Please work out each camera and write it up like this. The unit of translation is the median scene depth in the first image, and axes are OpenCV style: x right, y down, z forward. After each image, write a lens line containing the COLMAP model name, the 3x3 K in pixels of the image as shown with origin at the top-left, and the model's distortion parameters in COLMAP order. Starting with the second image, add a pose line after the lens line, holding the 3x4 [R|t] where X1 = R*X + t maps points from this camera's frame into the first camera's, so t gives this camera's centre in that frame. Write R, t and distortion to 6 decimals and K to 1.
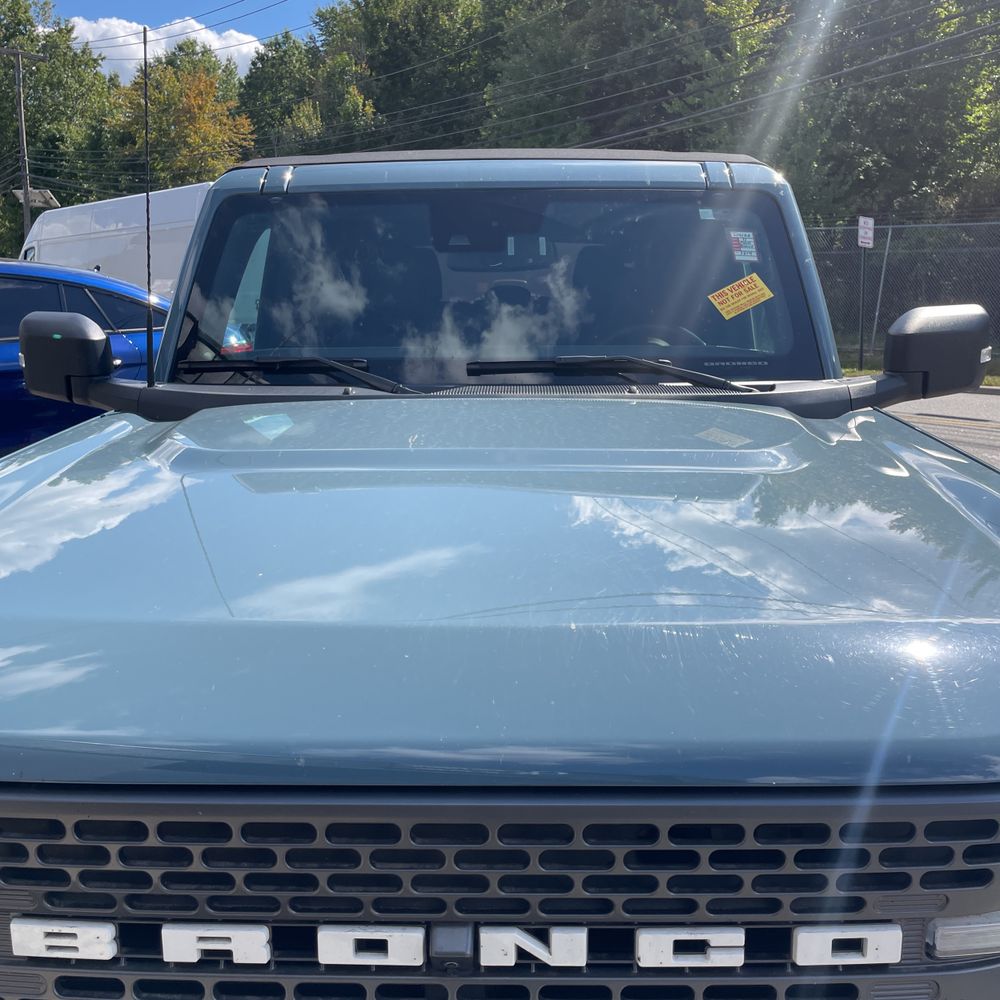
lens RADIAL K [[1021.4, 0, 506.7], [0, 1021.4, 482.1], [0, 0, 1]] dist [0.035603, 0.000000]
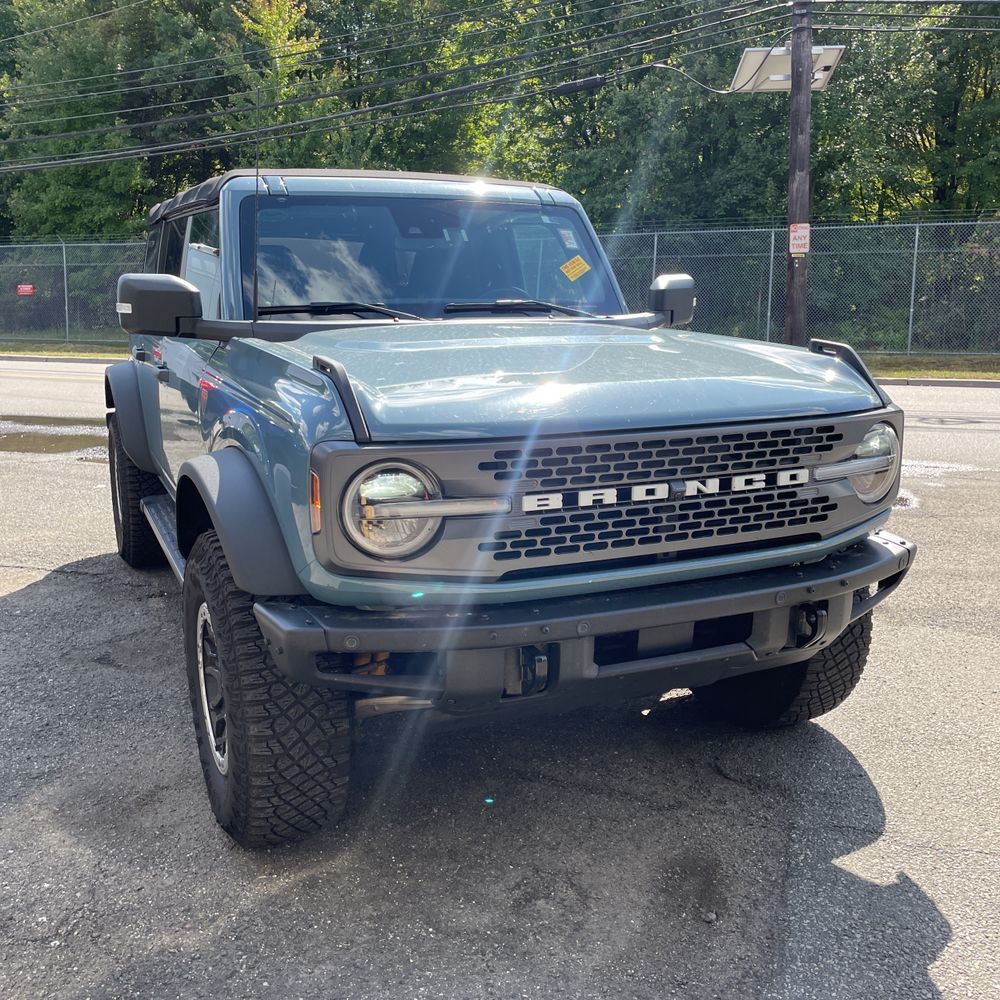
lens RADIAL K [[1021.4, 0, 496.2], [0, 1021.4, 494.2], [0, 0, 1]] dist [0.035603, 0.000000]
pose [[0.901731, -0.082903, 0.424274, -0.103367], [0.082268, 0.996413, 0.019852, 0.024060], [-0.424397, 0.017003, 0.905316, -0.077567]]
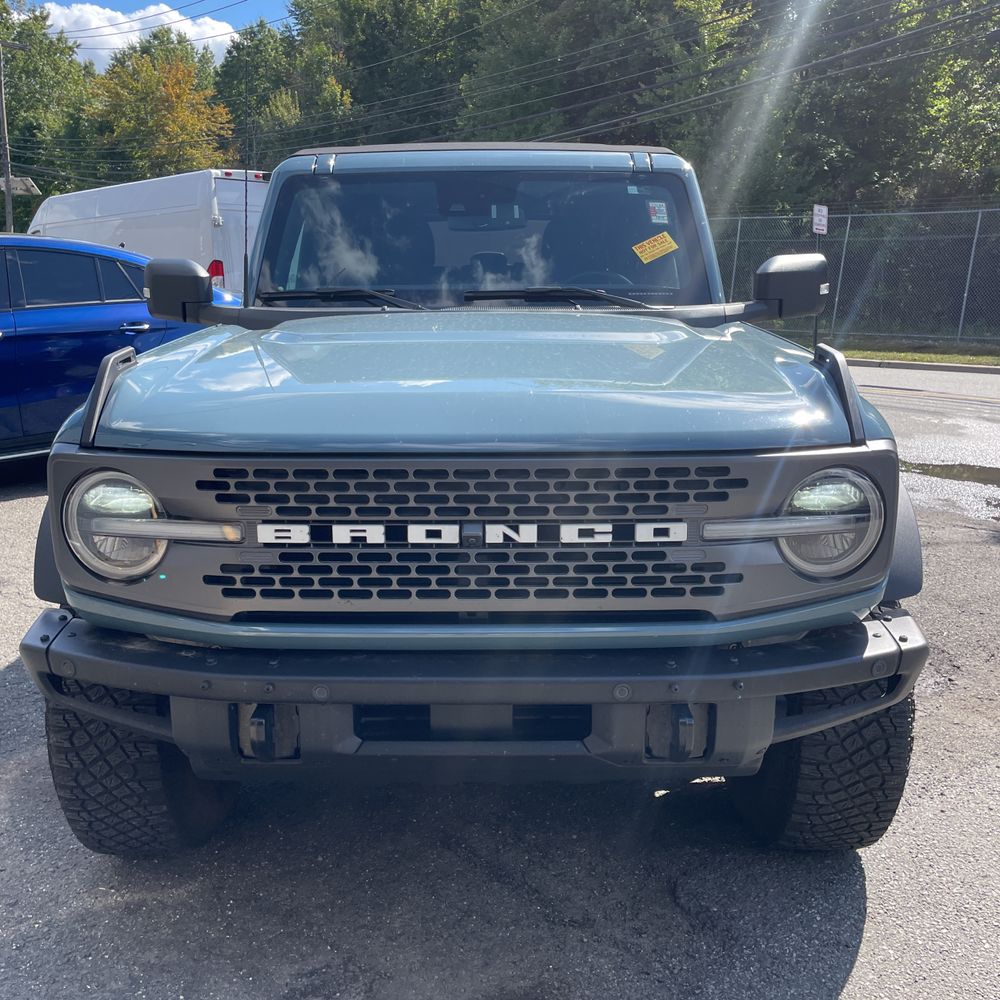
lens RADIAL K [[1021.4, 0, 498.2], [0, 1021.4, 492.9], [0, 0, 1]] dist [0.035603, 0.000000]
pose [[0.999879, -0.002051, 0.015409, -0.002081], [0.001767, 0.999829, 0.018421, 0.021355], [-0.015445, -0.018392, 0.999712, -0.068687]]
